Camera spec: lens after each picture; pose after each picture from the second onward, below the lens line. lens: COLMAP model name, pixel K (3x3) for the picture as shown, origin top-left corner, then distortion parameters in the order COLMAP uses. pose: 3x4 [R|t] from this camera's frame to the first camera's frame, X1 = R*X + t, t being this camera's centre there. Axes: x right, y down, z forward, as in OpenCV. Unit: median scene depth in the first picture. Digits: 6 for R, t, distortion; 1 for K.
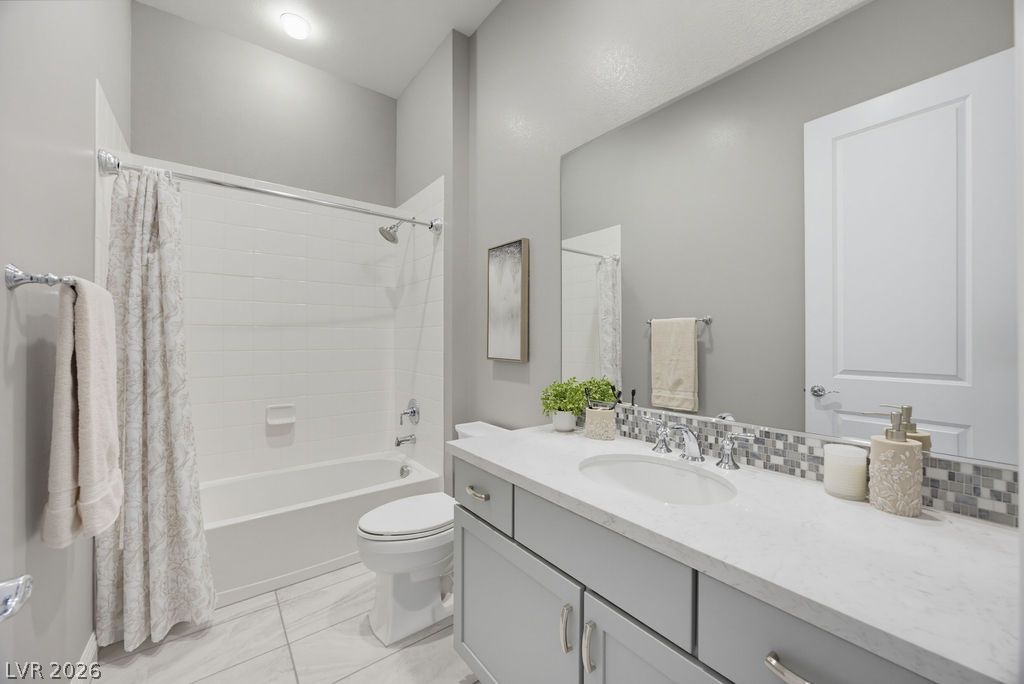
lens RADIAL K [[396.3, 0, 511.4], [0, 396.3, 348.8], [0, 0, 1]] dist [-0.015451, 0.004378]
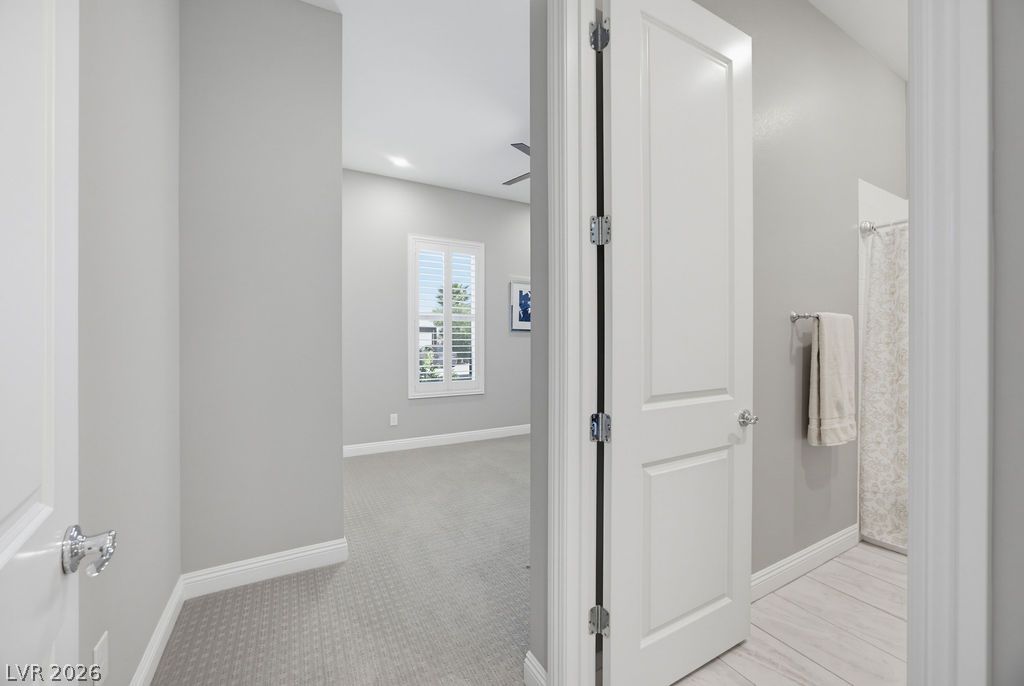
lens RADIAL K [[396.3, 0, 510.4], [0, 396.3, 346.2], [0, 0, 1]] dist [-0.015451, 0.004378]
pose [[-0.139138, 0.000672, -0.990273, 1.088071], [-0.003131, 0.999994, 0.001118, -0.009823], [0.990268, 0.003256, -0.139135, -0.272339]]
